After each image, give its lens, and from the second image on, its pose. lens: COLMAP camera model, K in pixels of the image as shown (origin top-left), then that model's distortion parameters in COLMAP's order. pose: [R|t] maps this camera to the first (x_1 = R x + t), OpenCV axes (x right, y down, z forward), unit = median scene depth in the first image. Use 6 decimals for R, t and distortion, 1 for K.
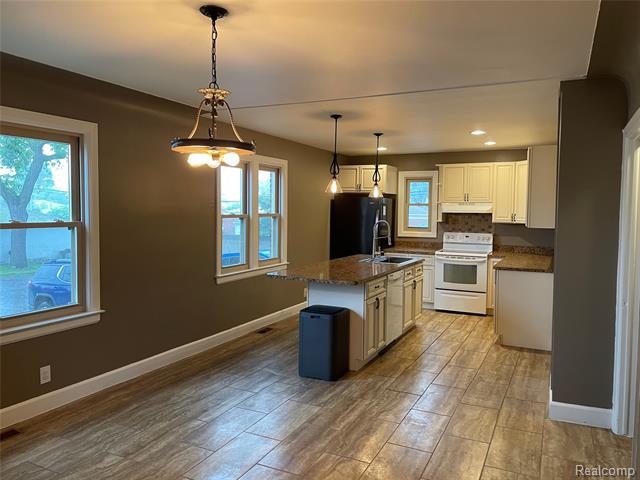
lens RADIAL K [[483.5, 0, 317.5], [0, 483.5, 237.8], [0, 0, 1]] dist [0.078079, -0.088536]
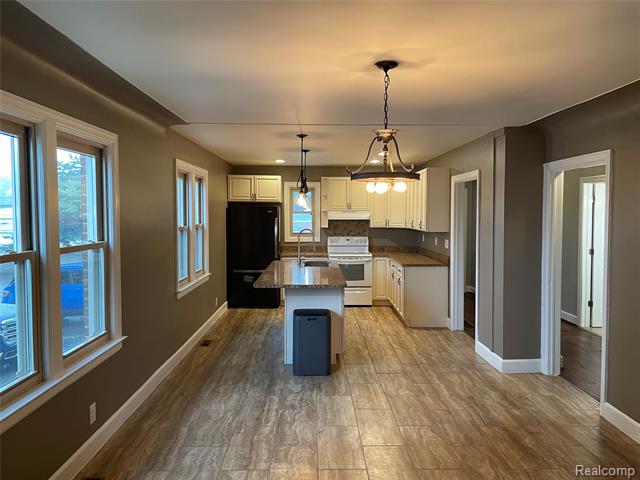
lens RADIAL K [[483.5, 0, 322.8], [0, 483.5, 239.2], [0, 0, 1]] dist [0.078079, -0.088536]
pose [[0.893545, -0.036455, 0.447491, -0.341601], [0.037738, 0.999269, 0.006051, -0.017774], [-0.447384, 0.011481, 0.894268, 0.002268]]
